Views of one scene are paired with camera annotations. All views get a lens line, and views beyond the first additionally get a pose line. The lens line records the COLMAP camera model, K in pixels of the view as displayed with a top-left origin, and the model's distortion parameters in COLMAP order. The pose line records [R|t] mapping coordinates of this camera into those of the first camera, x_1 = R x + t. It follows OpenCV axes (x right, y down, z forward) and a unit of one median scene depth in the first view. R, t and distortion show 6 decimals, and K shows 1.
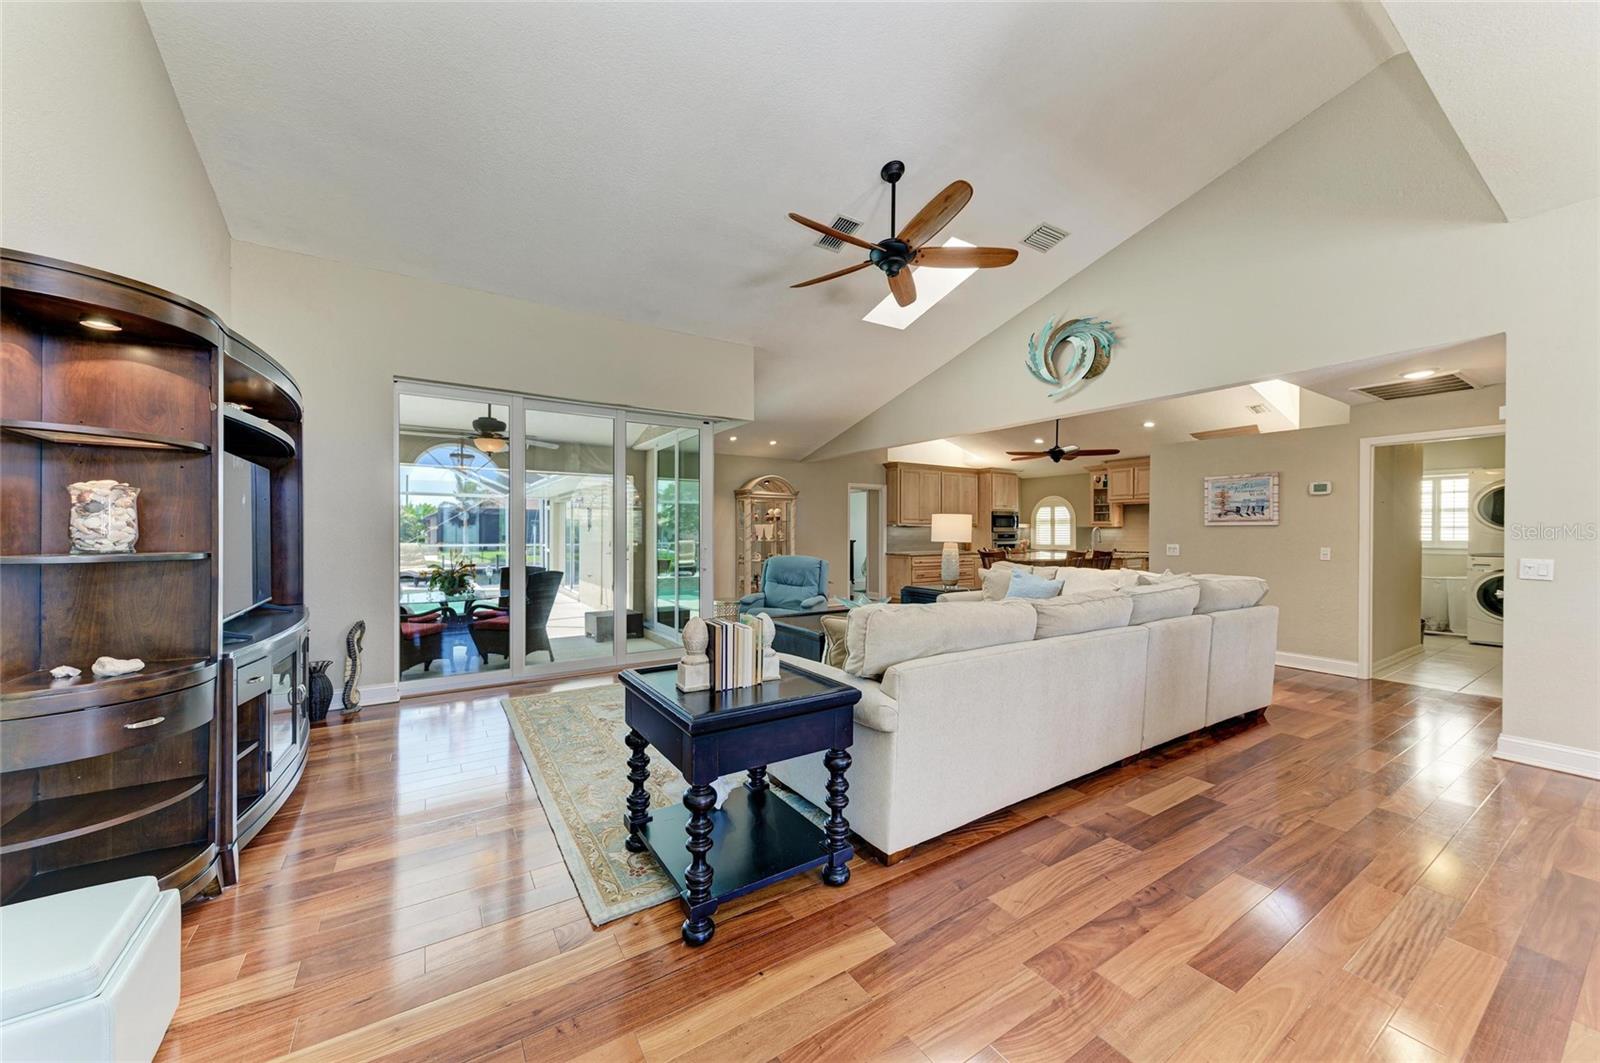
lens RADIAL K [[578.4, 0, 801.3], [0, 578.4, 539.4], [0, 0, 1]] dist [0.008942, -0.002348]
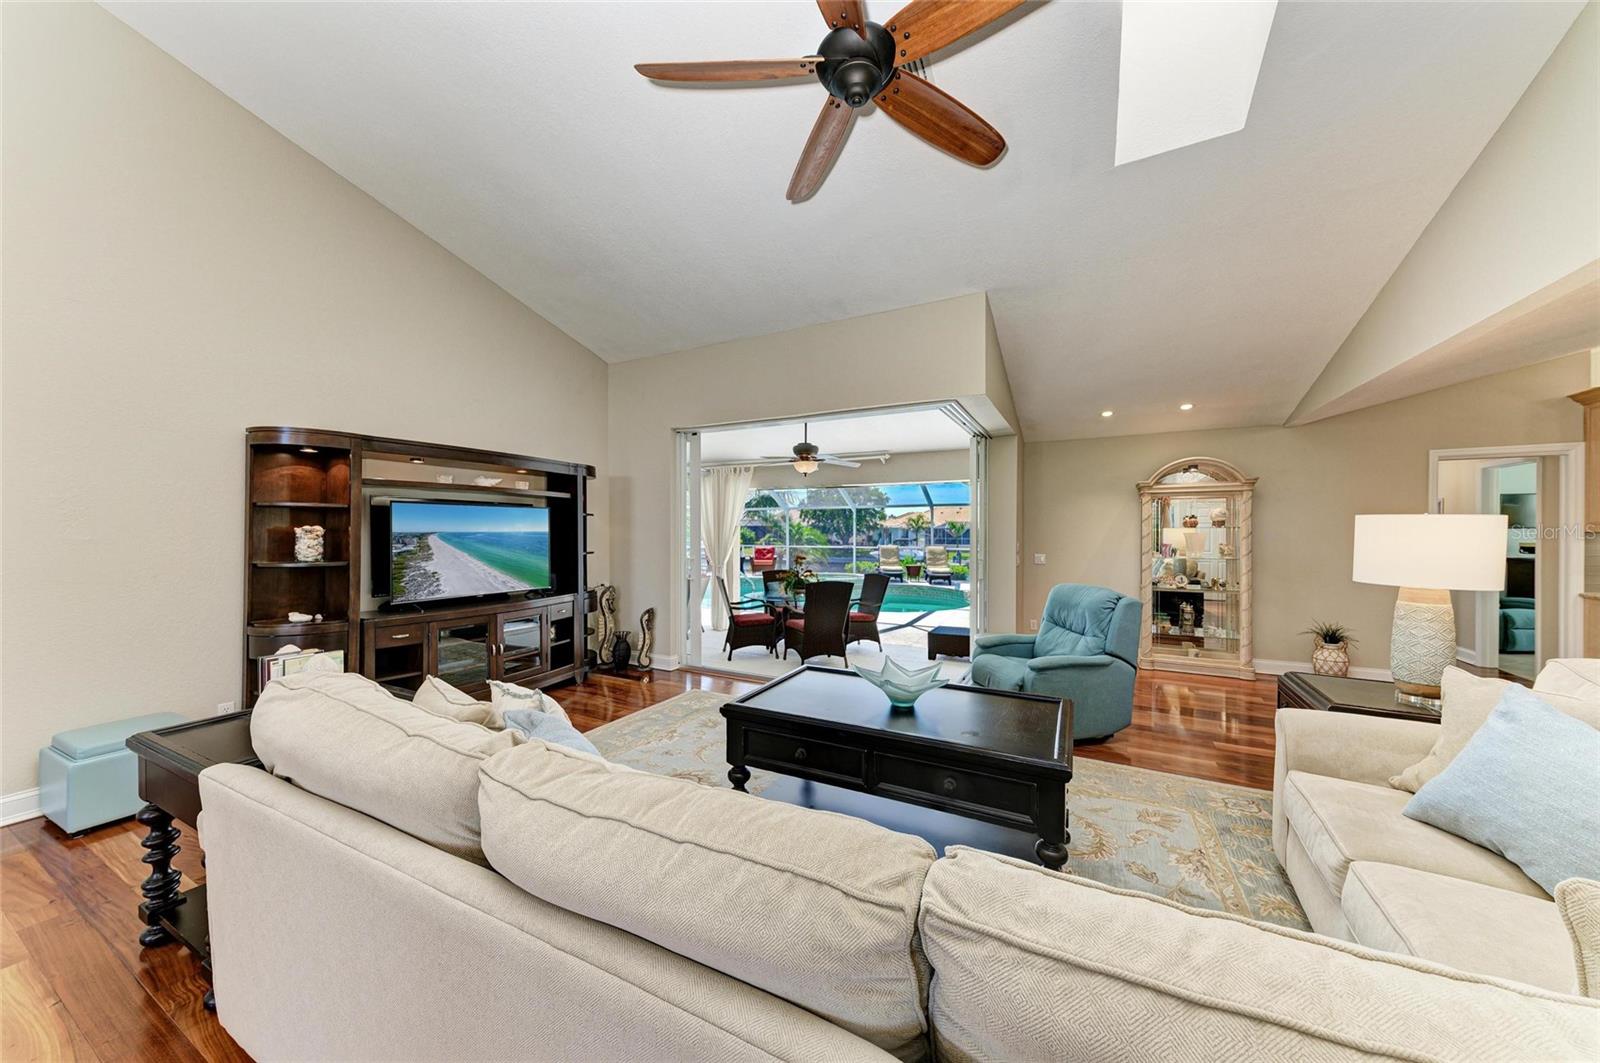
lens RADIAL K [[548.2, 0, 803.6], [0, 548.2, 539.7], [0, 0, 1]] dist [0.008738, -0.002027]
pose [[0.490578, 0.011500, -0.871322, 0.227858], [-0.010901, 0.999916, 0.007060, -0.014910], [0.871329, 0.006035, 0.490662, 0.264560]]
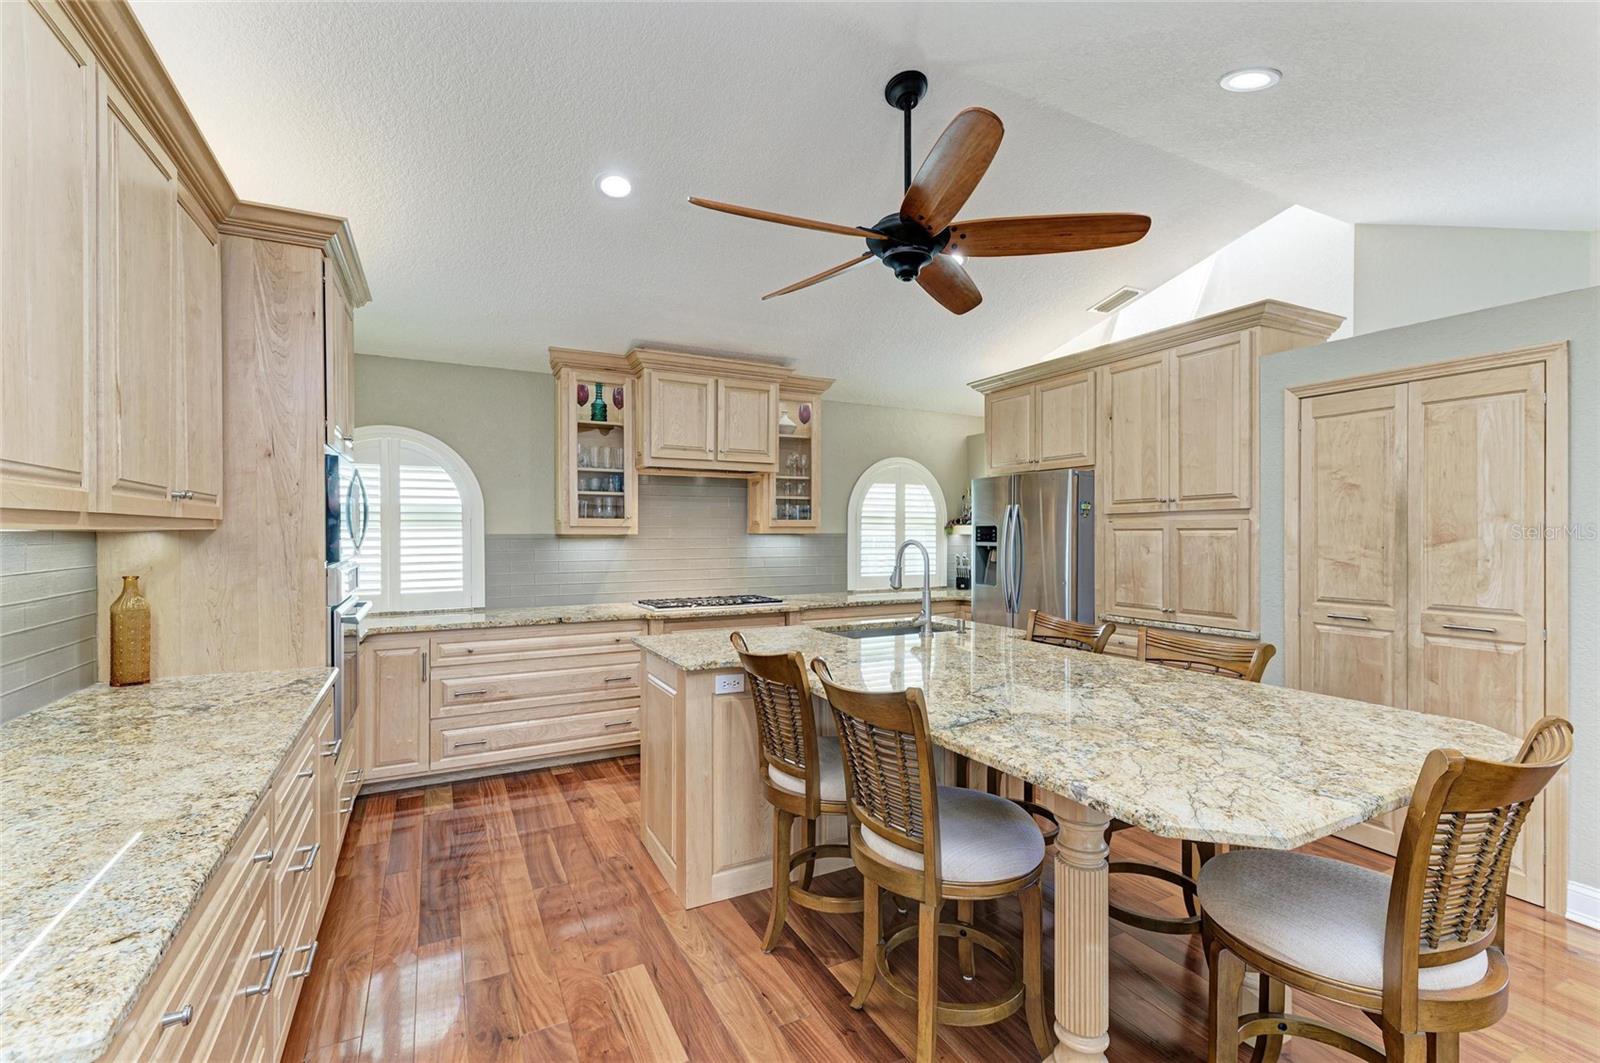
lens RADIAL K [[699.2, 0, 799.8], [0, 699.2, 537.5], [0, 0, 1]] dist [0.014030, -0.003395]
pose [[0.093121, -0.009203, 0.995612, 0.120591], [0.015634, 0.999848, 0.007780, -0.022202], [-0.995532, 0.014841, 0.093251, 0.873731]]
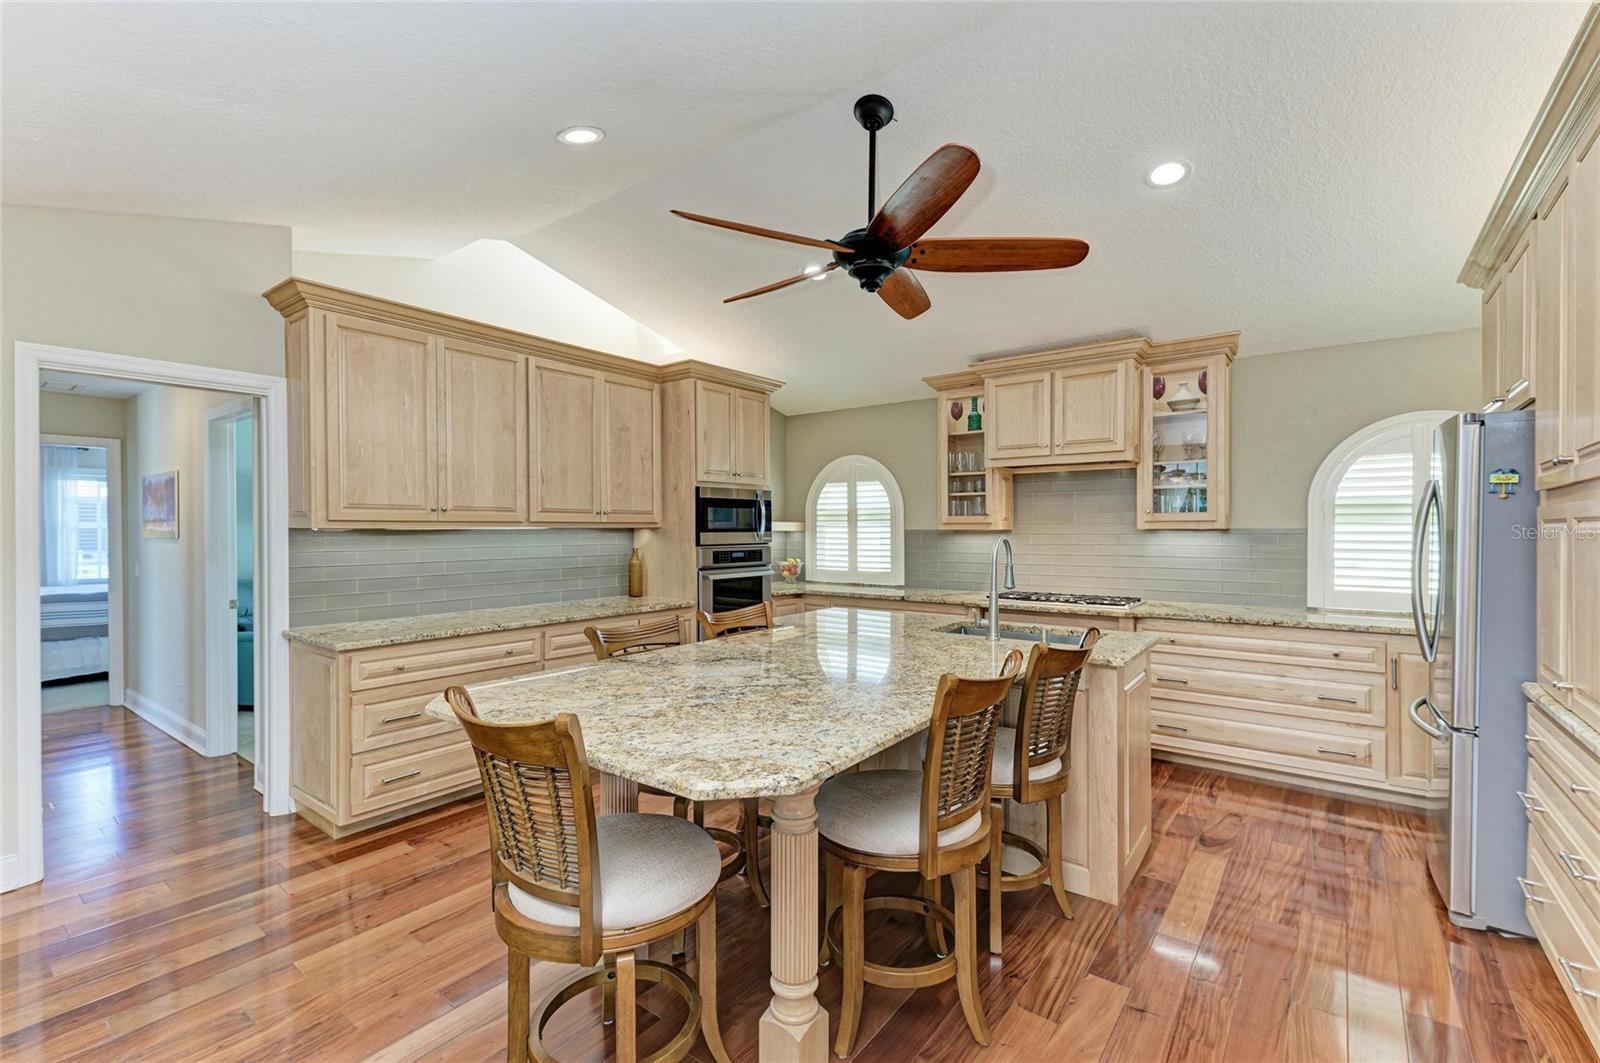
lens RADIAL K [[699.2, 0, 805.9], [0, 699.2, 537.1], [0, 0, 1]] dist [0.014030, -0.003395]
pose [[0.938255, -0.007740, 0.345857, 0.259431], [0.008933, 0.999958, -0.001855, -0.017565], [-0.345828, 0.004830, 0.938286, 0.612865]]
